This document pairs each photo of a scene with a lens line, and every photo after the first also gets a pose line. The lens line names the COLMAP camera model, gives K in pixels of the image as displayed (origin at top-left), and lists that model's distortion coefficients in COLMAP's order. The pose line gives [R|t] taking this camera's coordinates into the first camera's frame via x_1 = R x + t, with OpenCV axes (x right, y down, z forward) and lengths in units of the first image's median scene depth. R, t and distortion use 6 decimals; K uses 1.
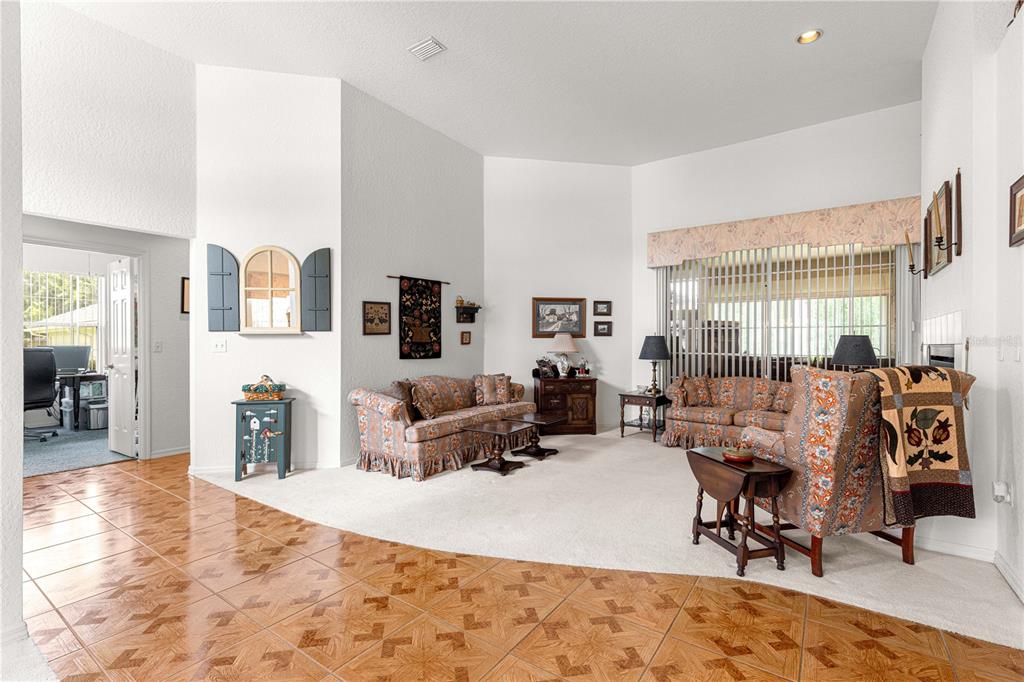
lens RADIAL K [[461.8, 0, 512.0], [0, 461.8, 341.0], [0, 0, 1]] dist [0.004965, 0.000189]
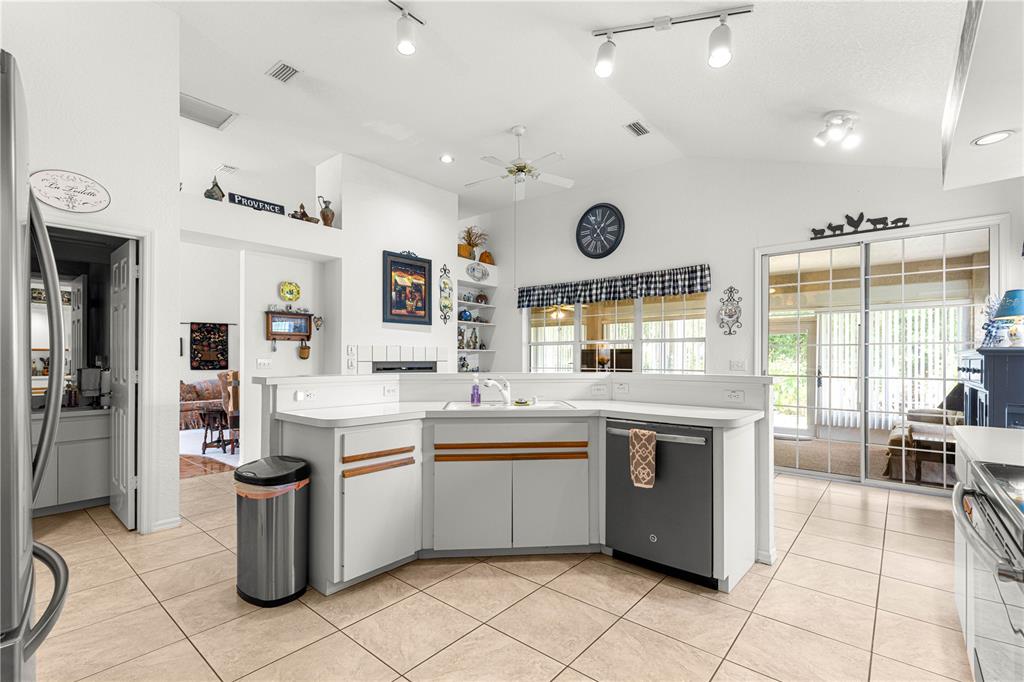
lens RADIAL K [[455.3, 0, 516.4], [0, 455.3, 357.4], [0, 0, 1]] dist [0.002609, -0.000429]
pose [[0.996322, -0.001325, -0.085683, 1.122826], [0.001074, 0.999995, -0.002978, -0.001651], [0.085686, 0.002875, 0.996318, -0.608401]]
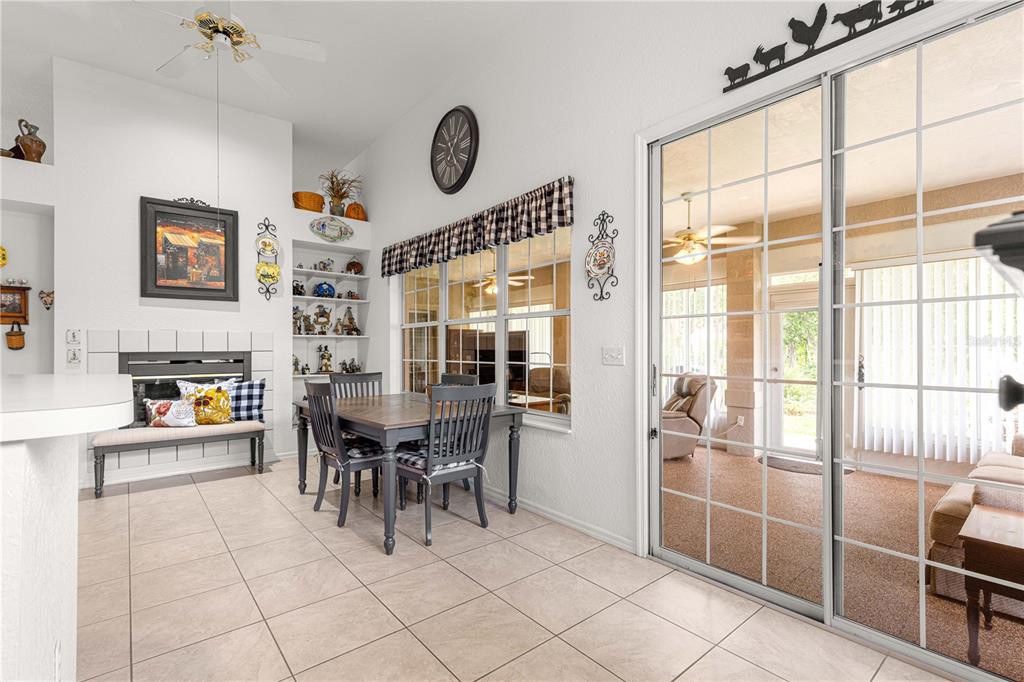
lens RADIAL K [[463.6, 0, 514.1], [0, 463.6, 347.8], [0, 0, 1]] dist [0.005455, -0.000075]
pose [[0.964425, -0.007956, -0.264237, 1.566838], [0.008060, 0.999967, -0.000691, 0.003455], [0.264234, -0.001463, 0.964458, -0.117192]]
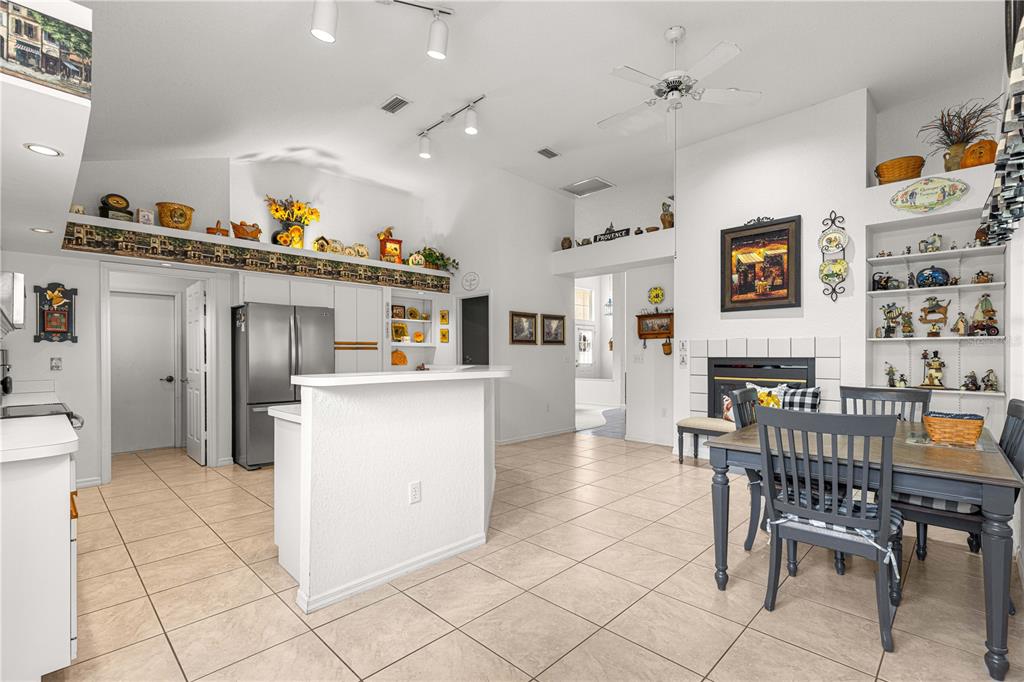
lens RADIAL K [[462.9, 0, 509.0], [0, 462.9, 354.7], [0, 0, 1]] dist [0.001845, 0.000184]
pose [[-0.167046, -0.003091, -0.985944, 1.787263], [0.000787, 0.999994, -0.003269, 0.002409], [0.985949, -0.001322, -0.167043, 0.227555]]
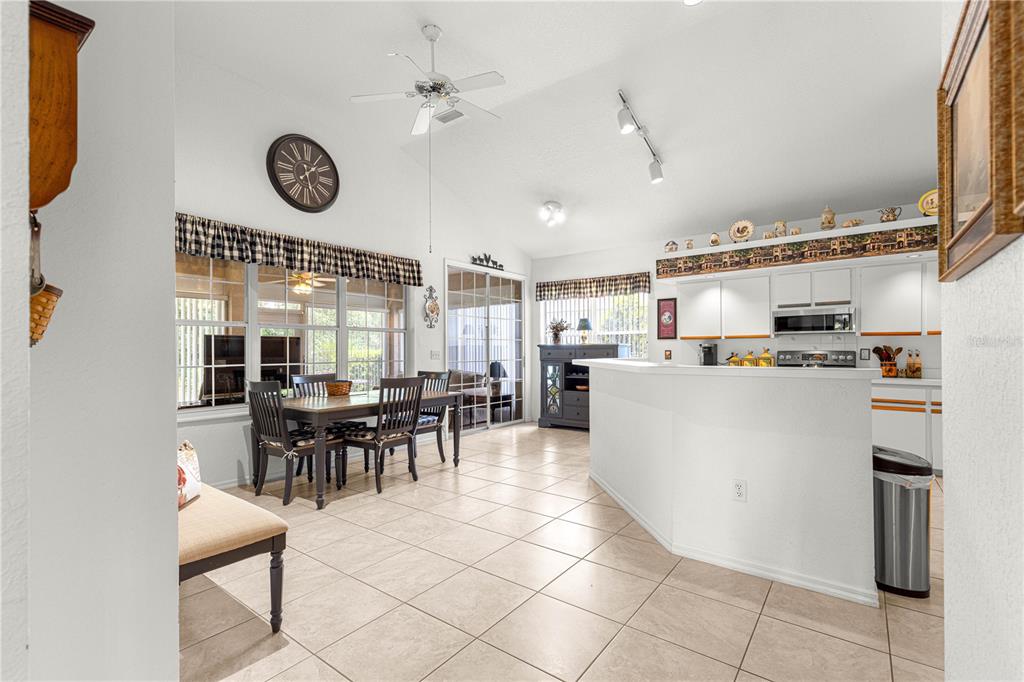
lens RADIAL K [[463.6, 0, 514.1], [0, 463.6, 347.8], [0, 0, 1]] dist [0.005455, -0.000075]
pose [[0.032718, 0.002037, 0.999463, 0.322369], [0.002757, 0.999994, -0.002128, -0.001119], [-0.999461, 0.002825, 0.032712, 0.214211]]
